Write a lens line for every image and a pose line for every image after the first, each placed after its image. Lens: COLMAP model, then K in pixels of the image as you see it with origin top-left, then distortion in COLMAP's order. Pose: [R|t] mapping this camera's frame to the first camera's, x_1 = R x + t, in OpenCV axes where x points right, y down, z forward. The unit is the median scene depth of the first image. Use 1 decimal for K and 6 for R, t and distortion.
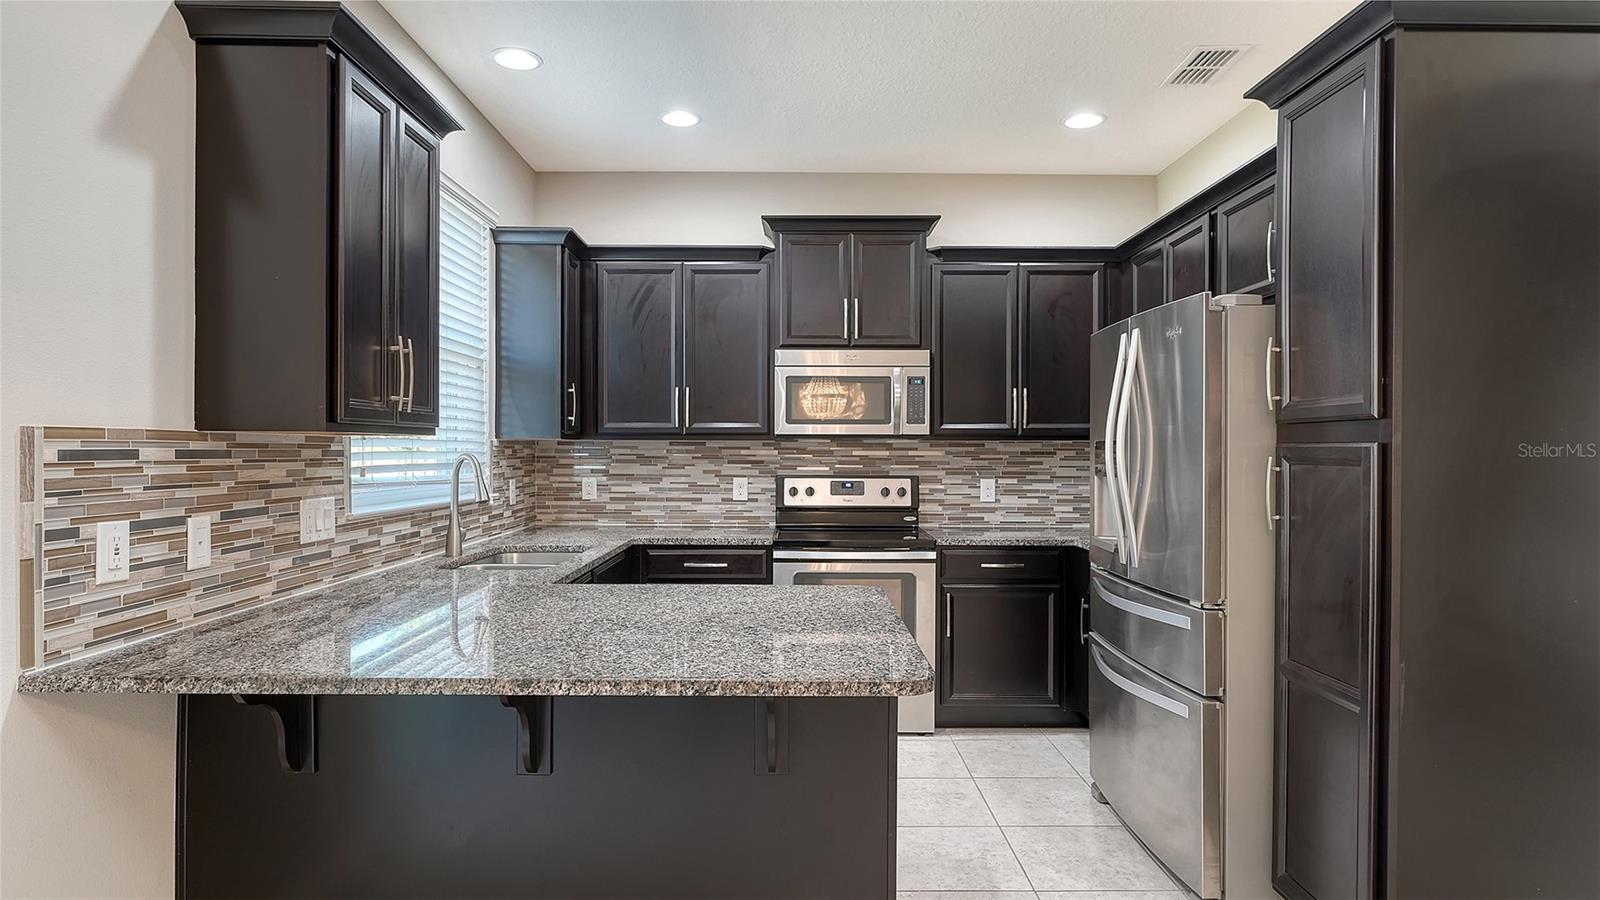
lens RADIAL K [[825.1, 0, 785.3], [0, 825.1, 460.9], [0, 0, 1]] dist [-0.002271, -0.000843]
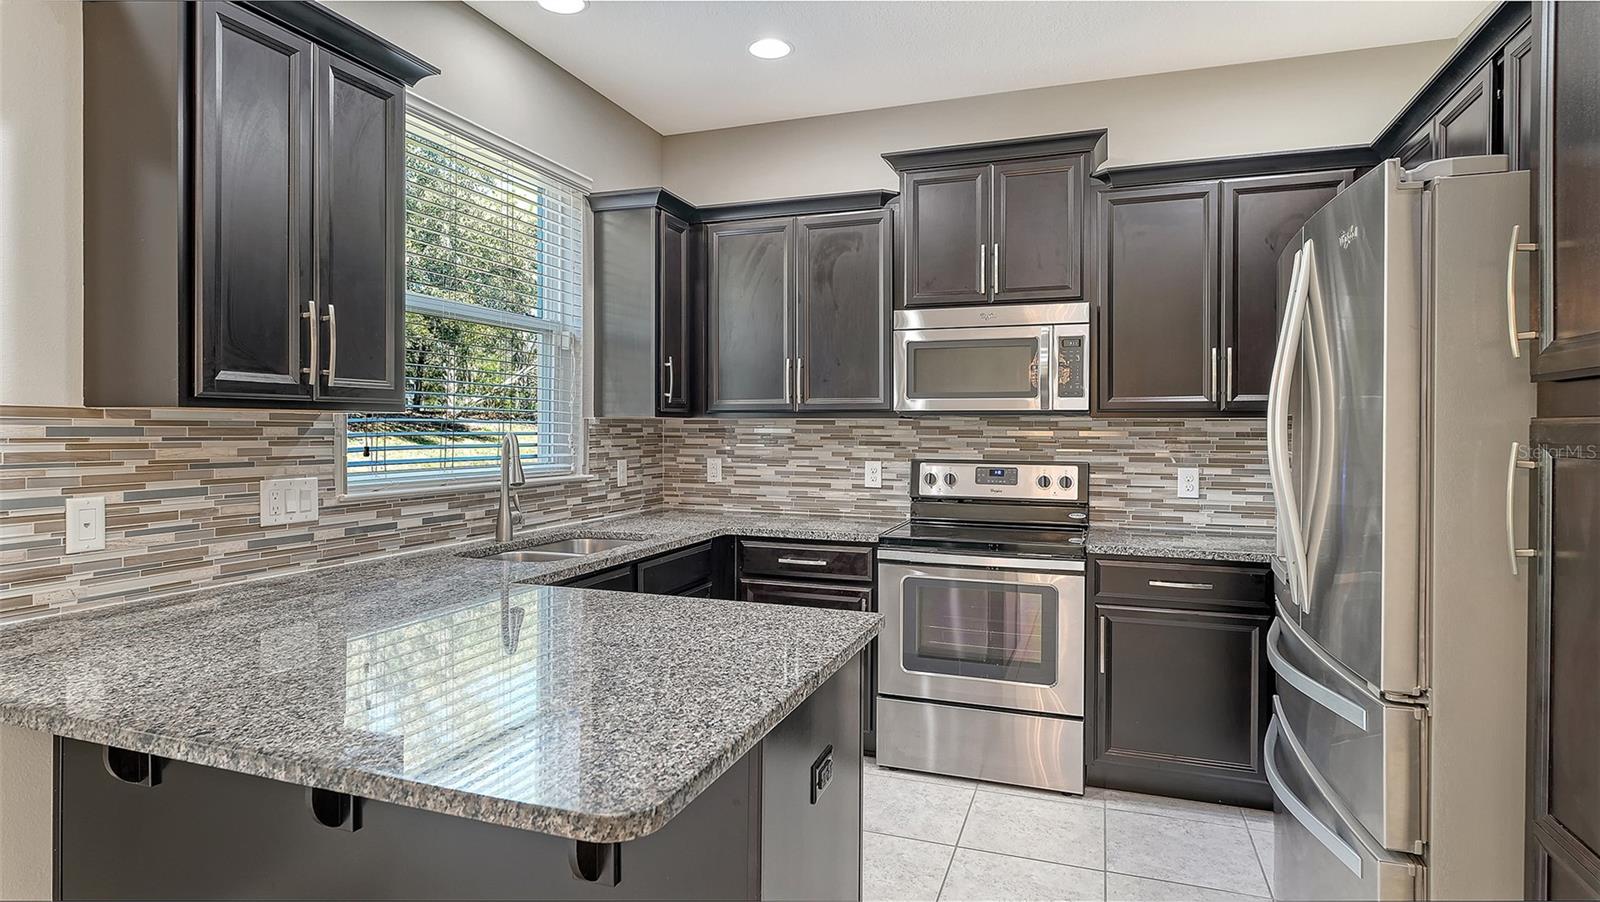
lens RADIAL K [[814.8, 0, 806.1], [0, 814.8, 439.4], [0, 0, 1]] dist [-0.003984, -0.001121]
pose [[0.942569, 0.006063, -0.333957, 0.189189], [-0.006663, 0.999978, -0.000649, -0.001967], [0.333945, 0.002837, 0.942588, 0.192408]]
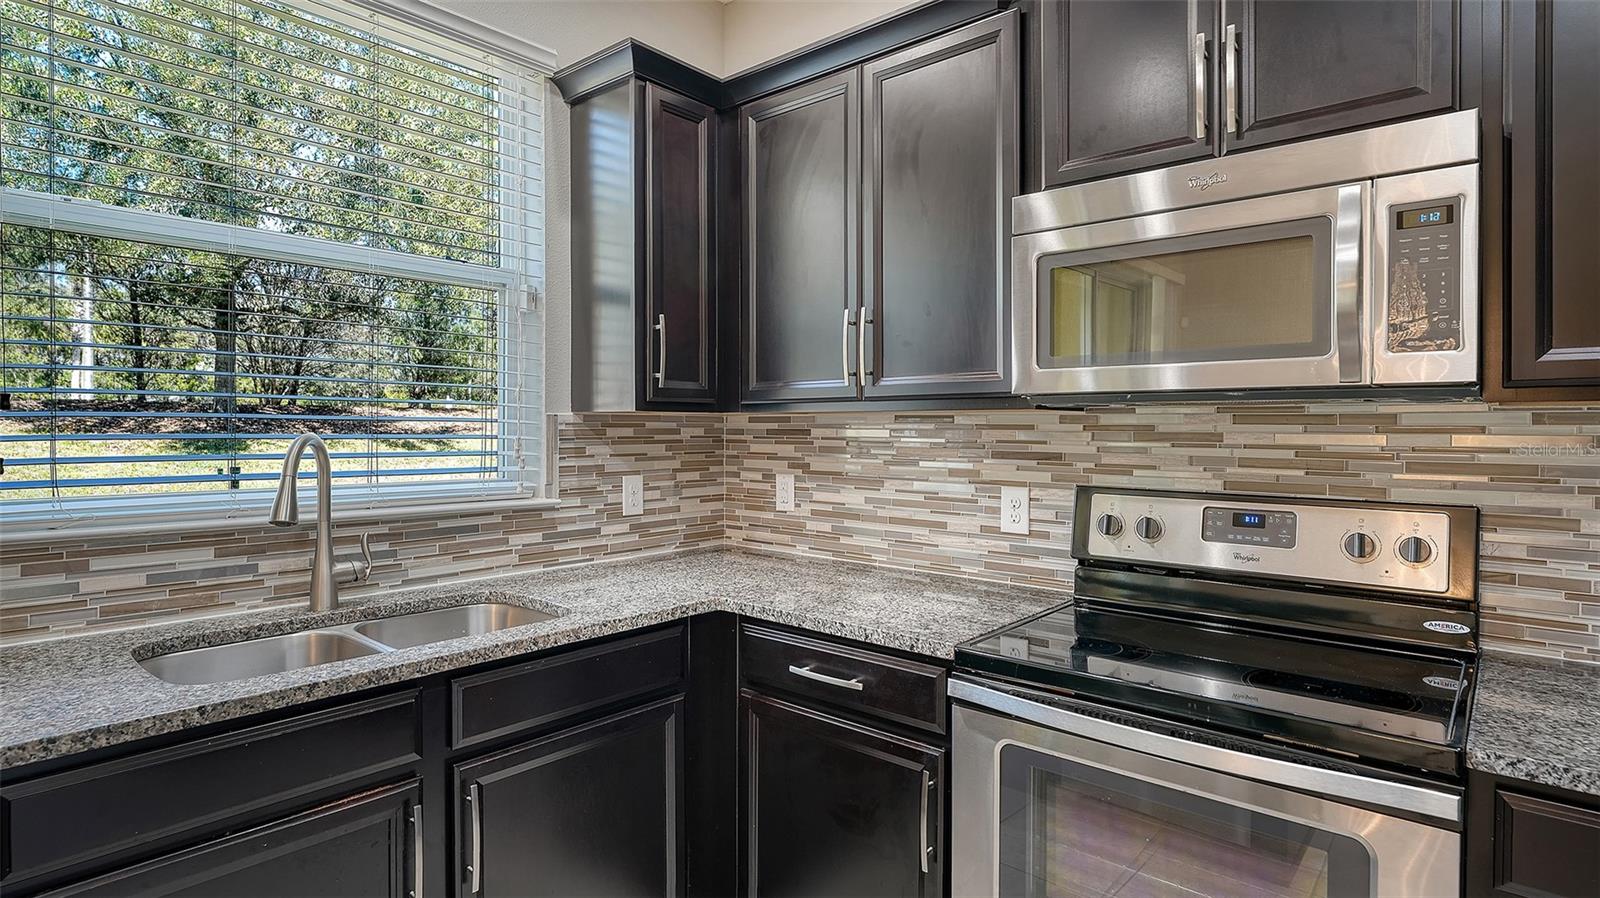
lens RADIAL K [[791.8, 0, 827.2], [0, 791.8, 437.2], [0, 0, 1]] dist [-0.009159, -0.000422]
pose [[0.762021, 0.007085, -0.647513, 0.189011], [-0.011372, 0.999932, -0.002443, -0.008076], [0.647452, 0.009226, 0.762050, 0.650856]]
